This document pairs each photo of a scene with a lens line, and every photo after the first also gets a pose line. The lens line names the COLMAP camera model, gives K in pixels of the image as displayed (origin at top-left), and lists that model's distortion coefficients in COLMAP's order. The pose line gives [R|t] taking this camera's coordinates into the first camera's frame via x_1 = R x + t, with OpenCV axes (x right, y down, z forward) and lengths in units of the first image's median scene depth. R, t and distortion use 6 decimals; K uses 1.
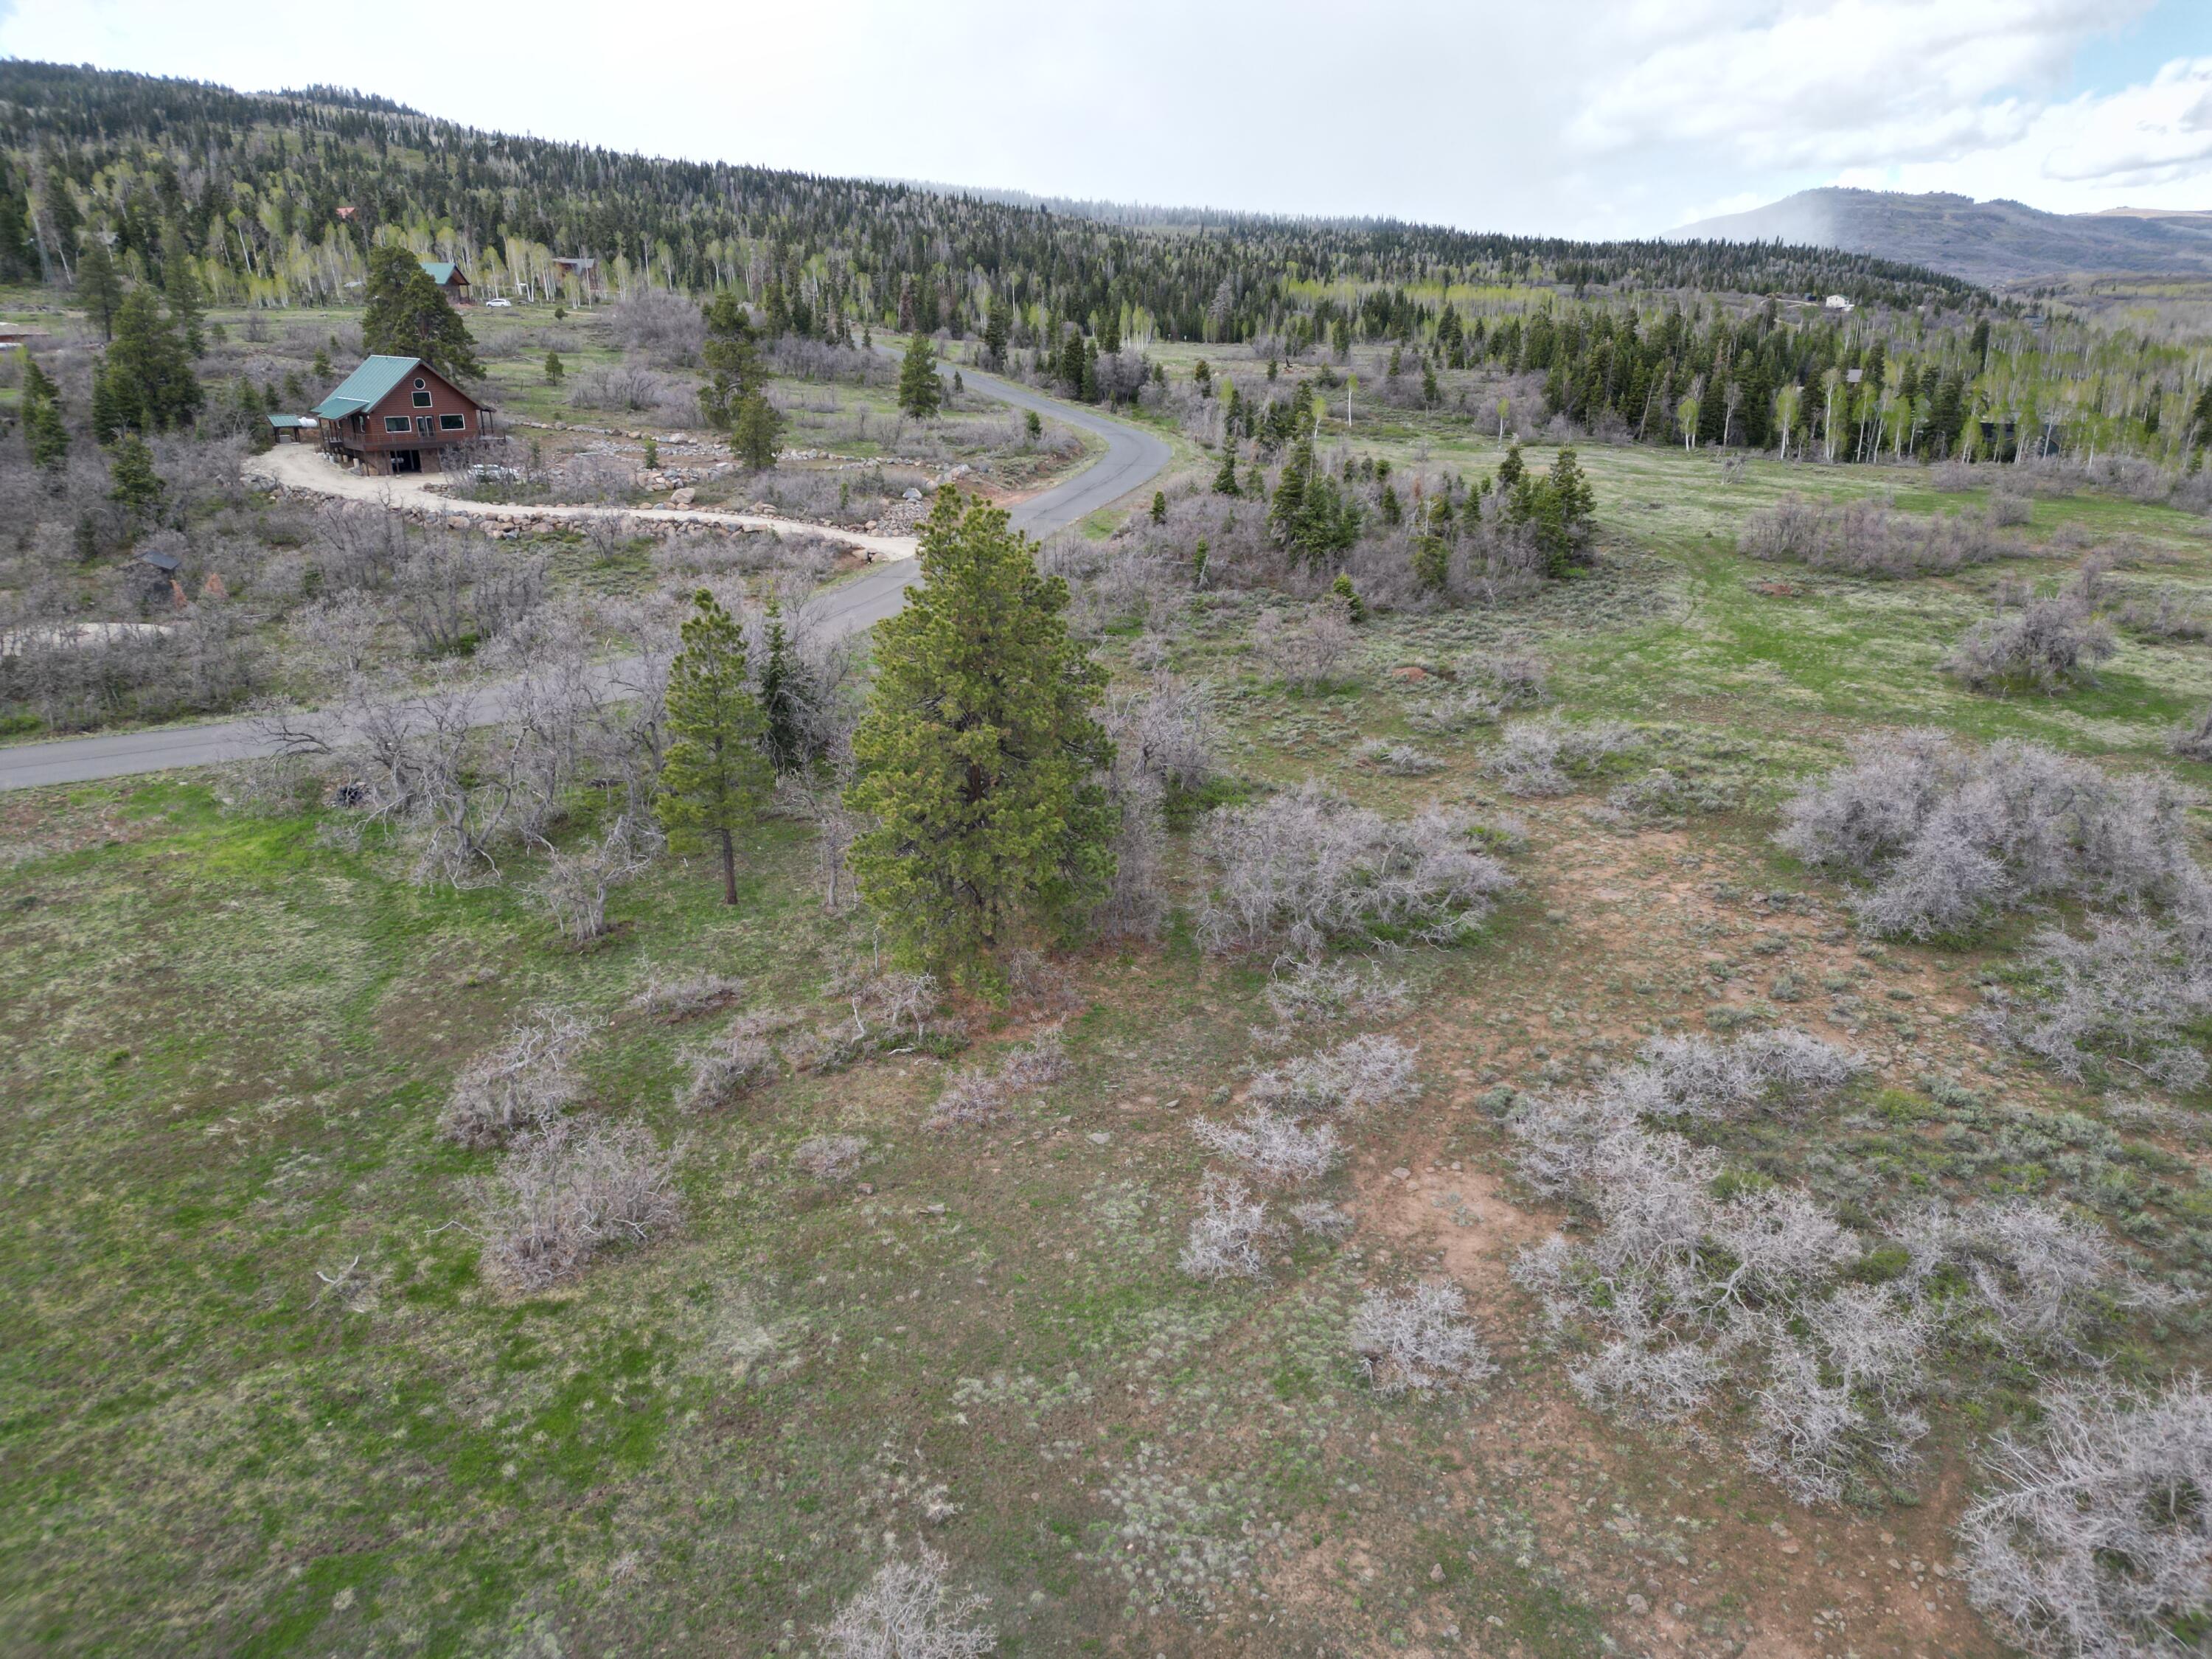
lens RADIAL K [[1541.1, 0, 1106.0], [0, 1541.1, 829.5], [0, 0, 1]] dist [0.075028, -0.066334]
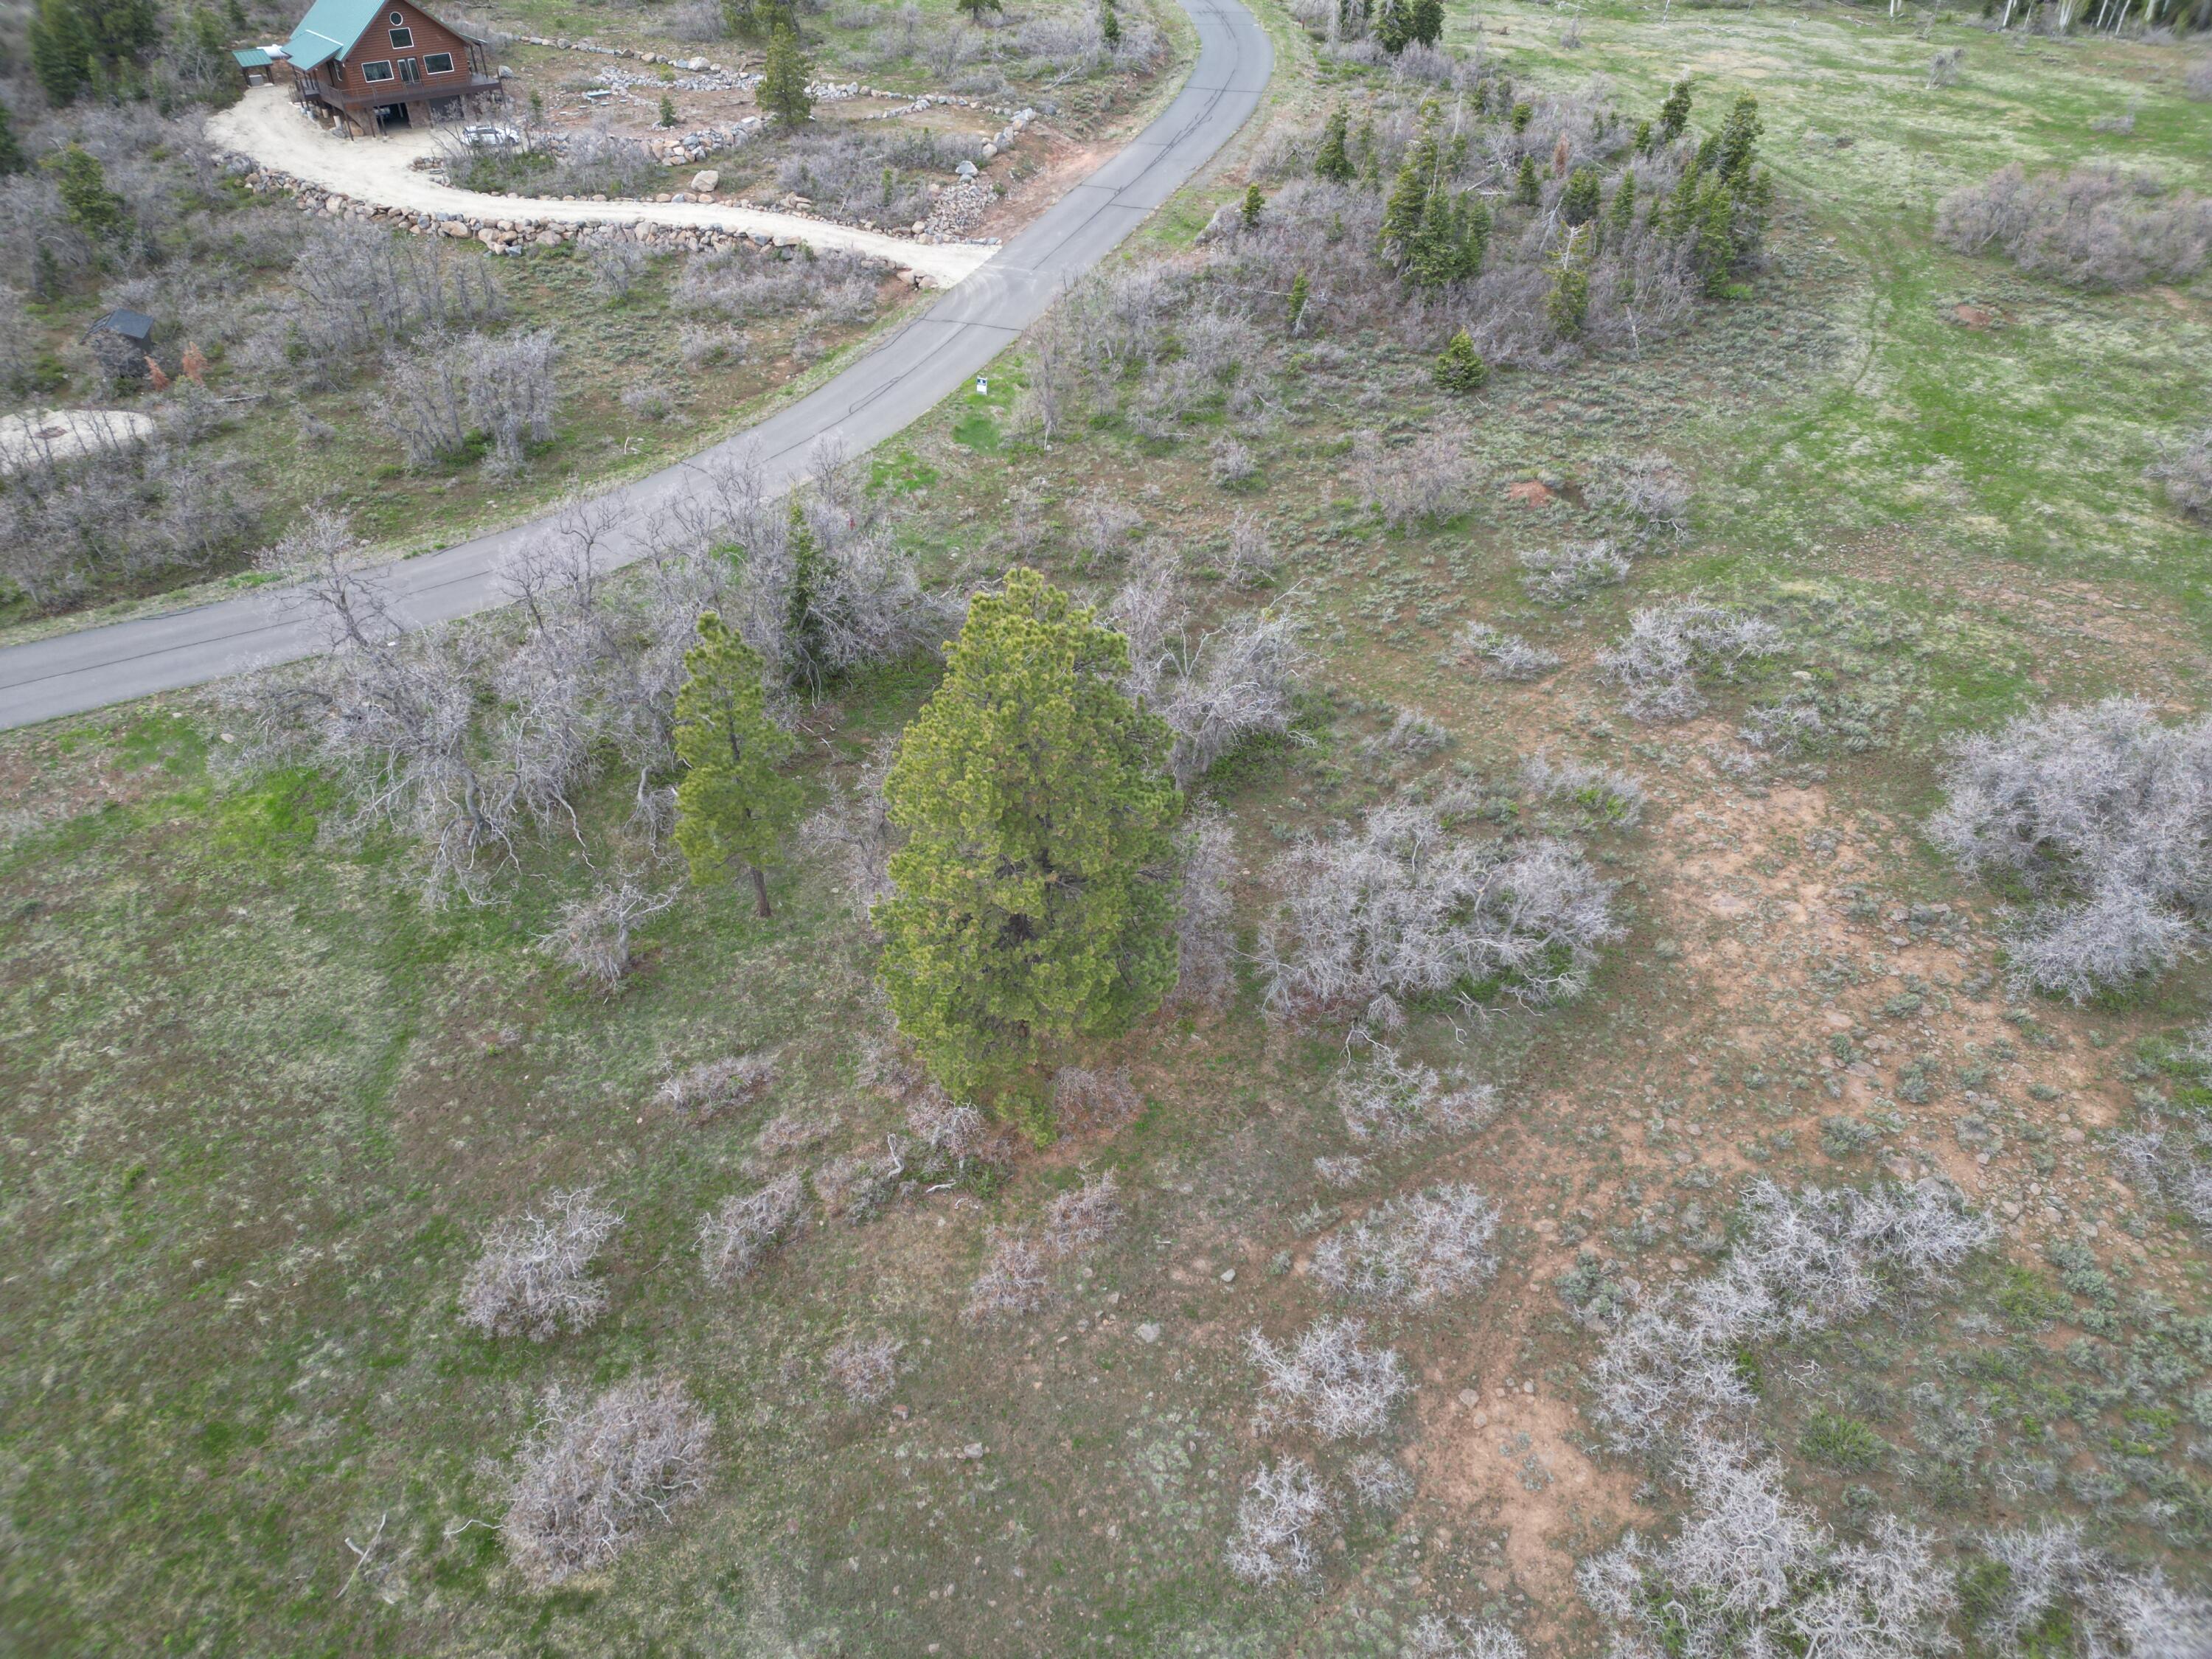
lens RADIAL K [[1519.4, 0, 1106.0], [0, 1519.4, 829.5], [0, 0, 1]] dist [0.060396, -0.046777]
pose [[0.998564, 0.027311, -0.046084, 0.003657], [-0.011193, 0.947660, 0.319084, -0.311843], [0.052386, -0.318110, 0.946605, 0.171932]]
